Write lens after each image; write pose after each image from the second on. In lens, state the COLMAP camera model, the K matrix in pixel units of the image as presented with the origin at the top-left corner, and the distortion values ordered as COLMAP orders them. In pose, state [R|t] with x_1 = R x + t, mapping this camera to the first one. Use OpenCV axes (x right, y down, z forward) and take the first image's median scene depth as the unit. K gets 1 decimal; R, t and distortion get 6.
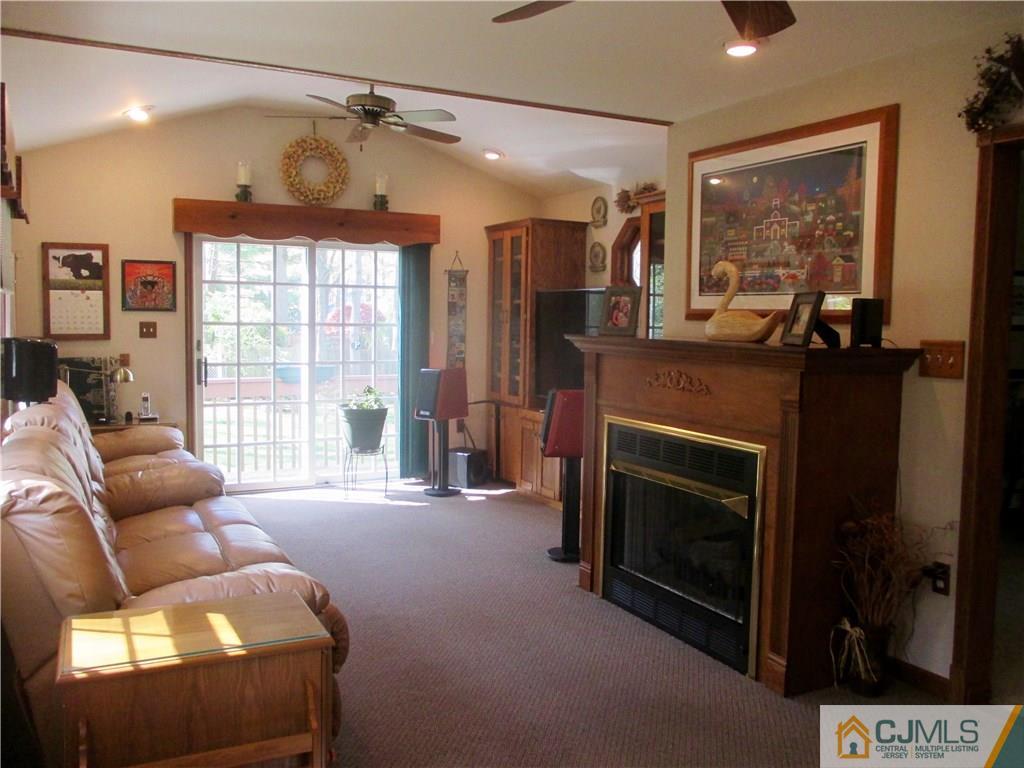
lens RADIAL K [[864.0, 0, 512.1], [0, 864.0, 382.2], [0, 0, 1]] dist [-0.025187, -0.009060]
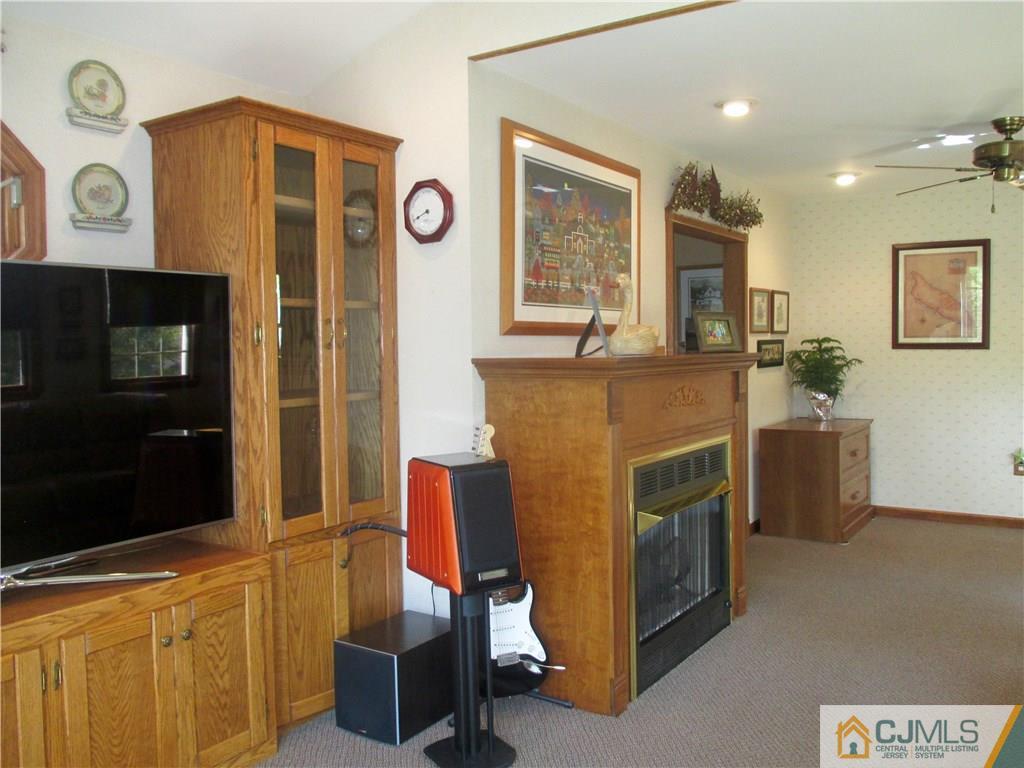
lens RADIAL K [[864.0, 0, 513.5], [0, 864.0, 386.7], [0, 0, 1]] dist [-0.025187, -0.009060]
pose [[-0.466574, -0.050557, 0.883036, -0.545185], [0.072606, 0.992806, 0.095205, -0.112570], [-0.881497, 0.108534, -0.459547, 1.531311]]
